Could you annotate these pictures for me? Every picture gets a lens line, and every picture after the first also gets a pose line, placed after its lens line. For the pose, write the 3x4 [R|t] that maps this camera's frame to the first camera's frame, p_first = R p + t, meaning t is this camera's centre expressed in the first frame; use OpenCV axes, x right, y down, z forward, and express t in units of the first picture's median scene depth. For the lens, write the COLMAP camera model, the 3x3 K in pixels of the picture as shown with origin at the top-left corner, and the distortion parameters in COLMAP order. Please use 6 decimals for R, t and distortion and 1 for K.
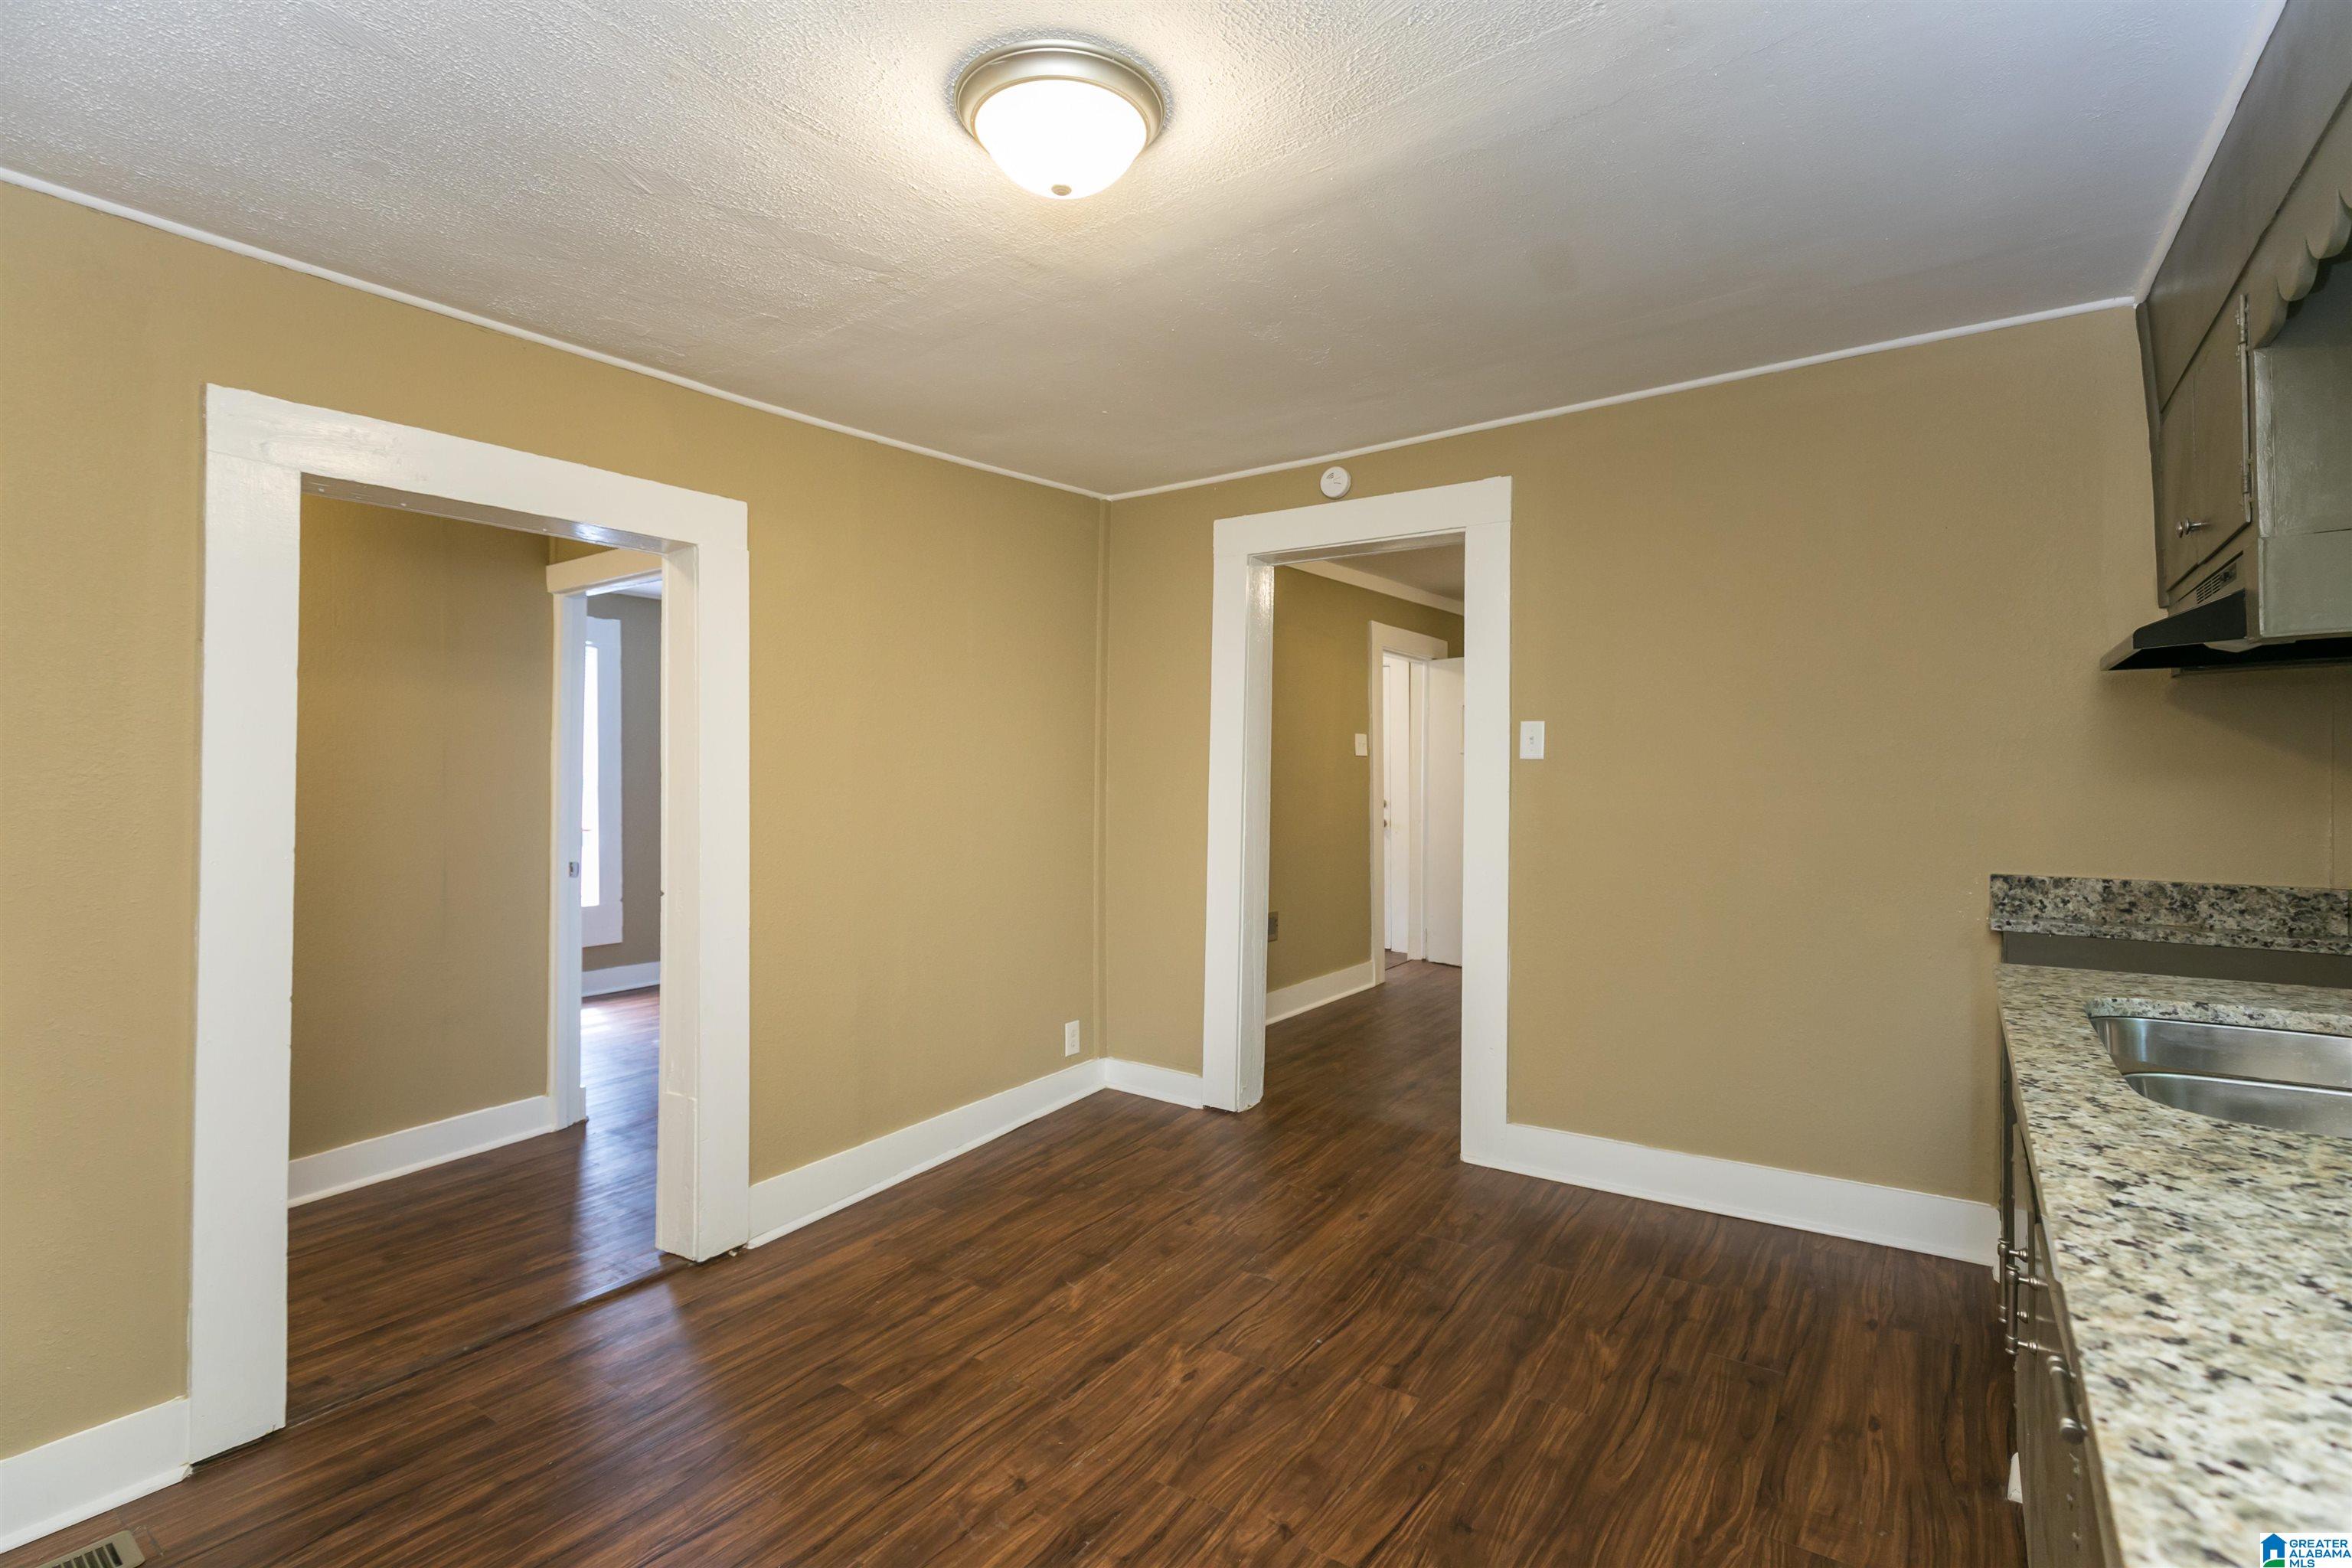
lens RADIAL K [[1064.7, 0, 1186.7], [0, 1064.7, 775.5], [0, 0, 1]] dist [0.007703, -0.000928]
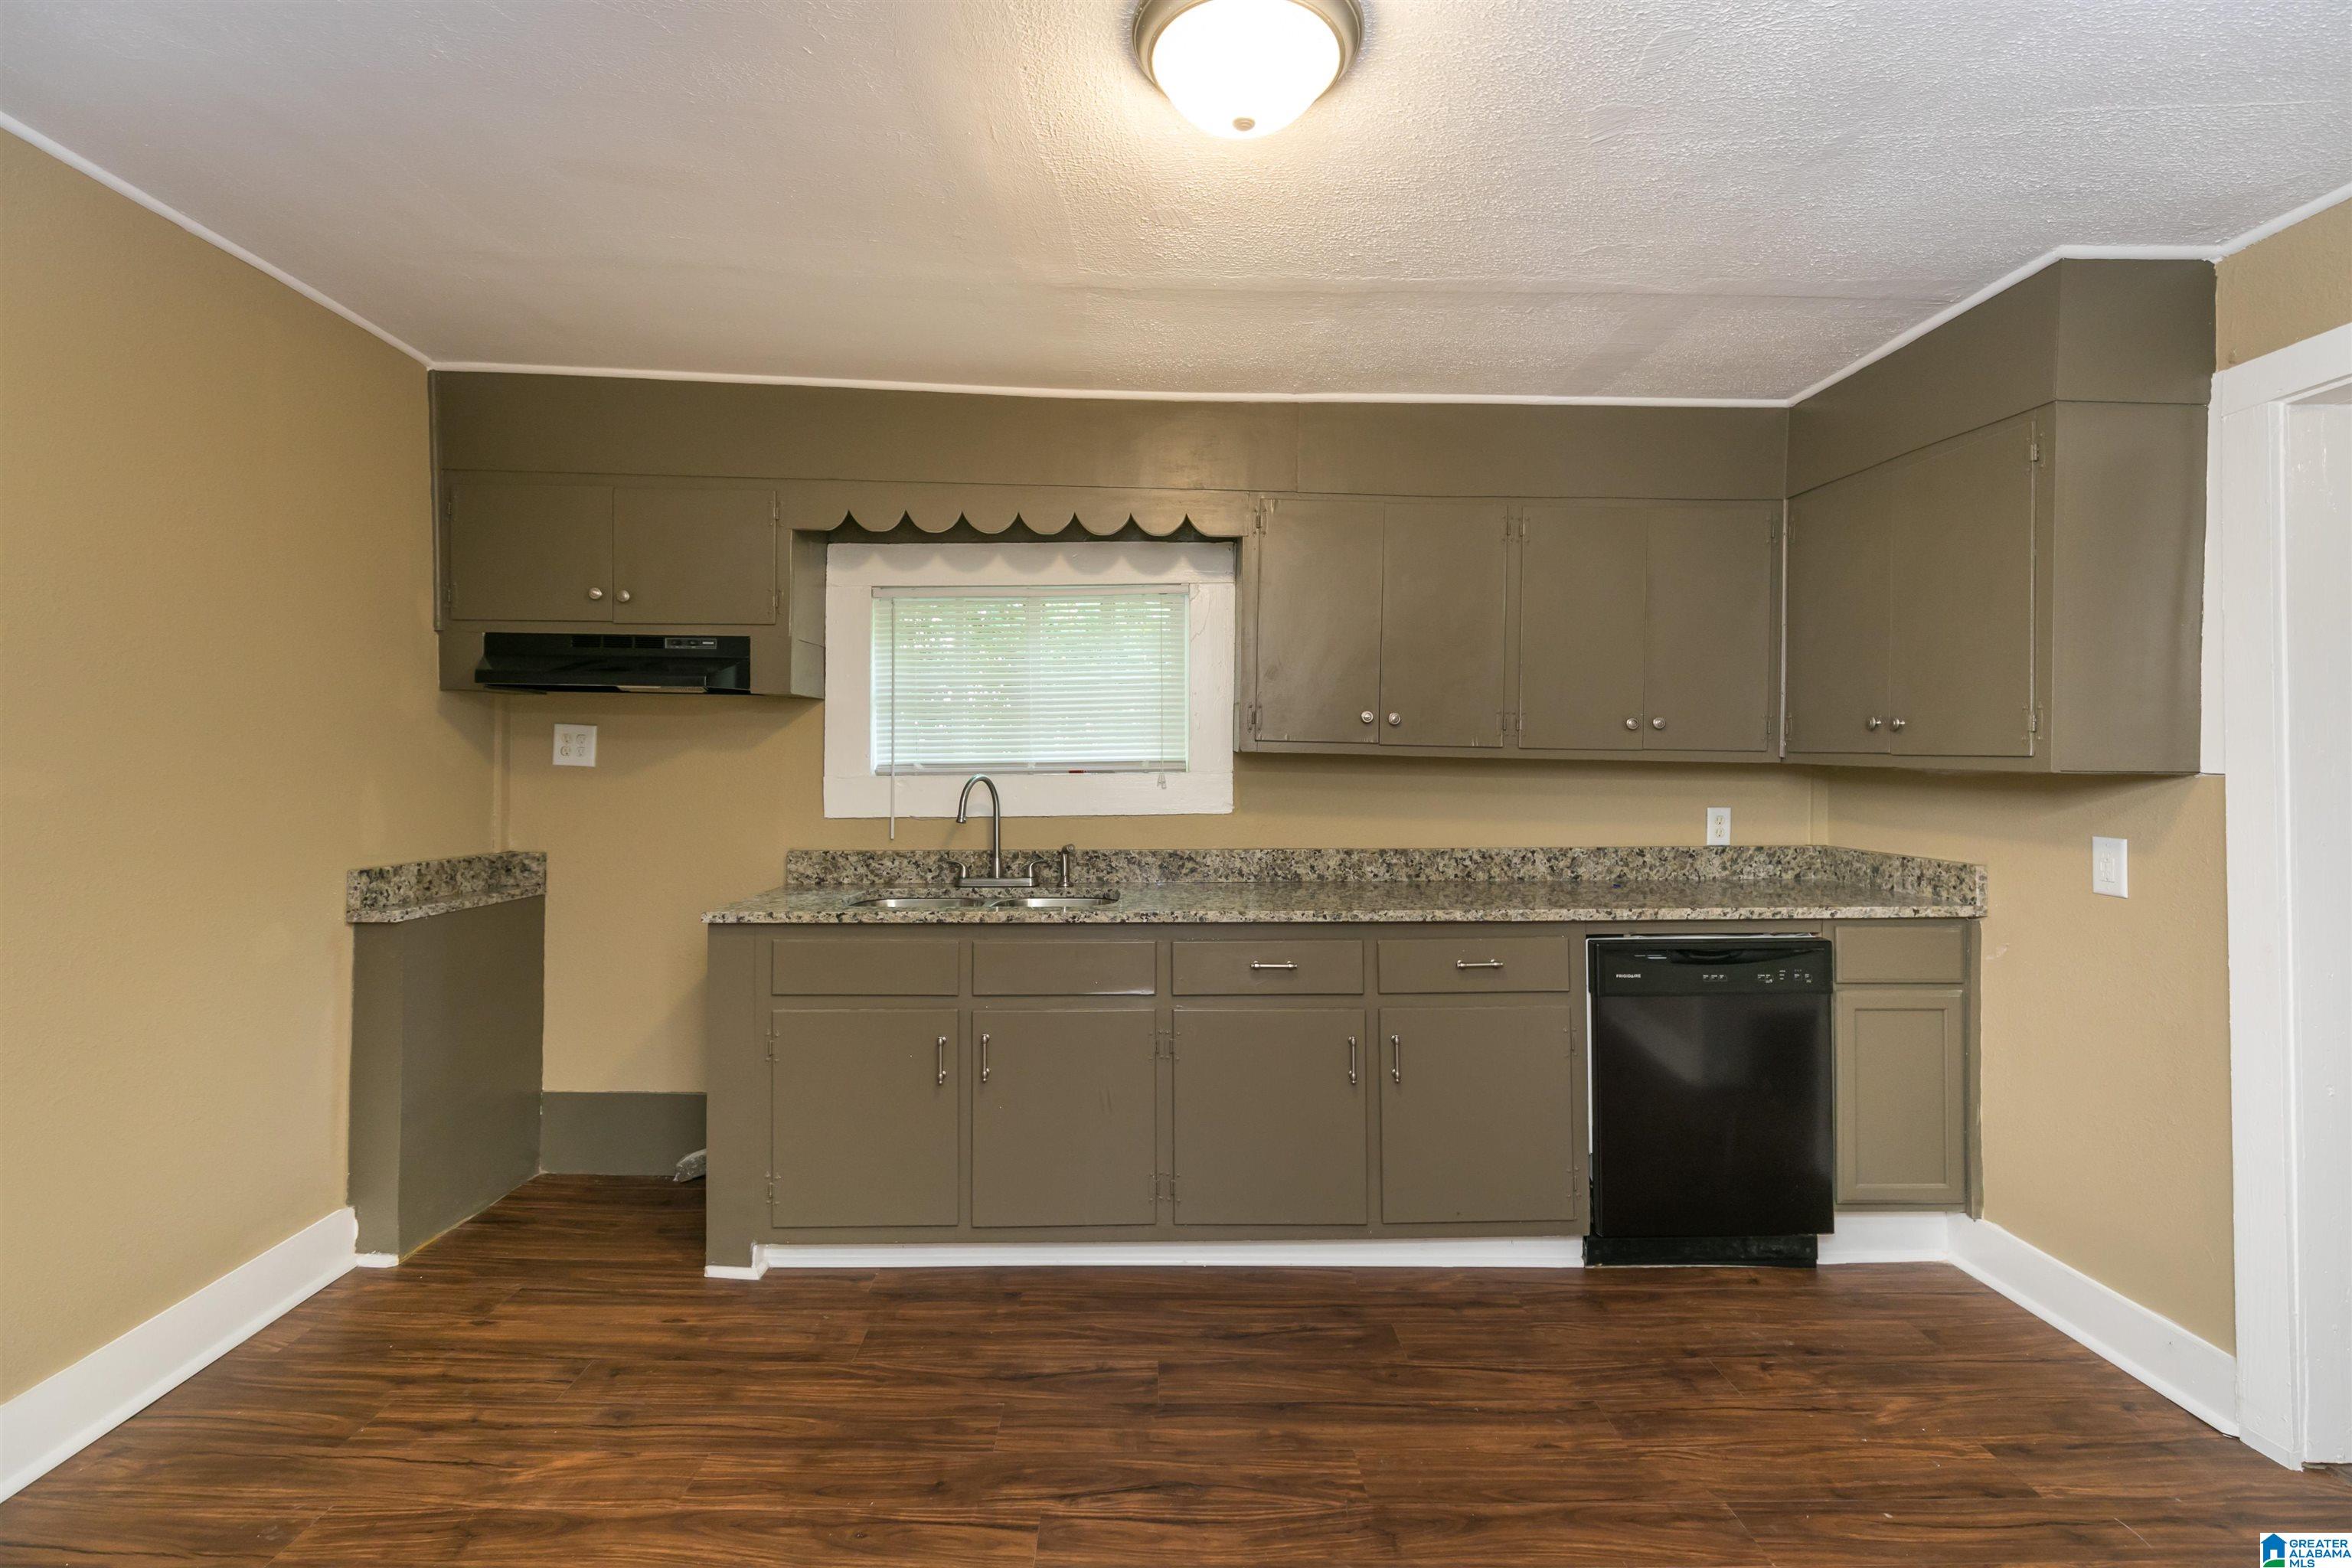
lens RADIAL K [[1064.7, 0, 1166.7], [0, 1064.7, 761.3], [0, 0, 1]] dist [0.007703, -0.000928]
pose [[-0.585943, 0.006639, 0.810325, -0.563155], [-0.003119, 0.999941, -0.010448, -0.000855], [-0.810346, -0.008650, -0.585887, 1.111313]]
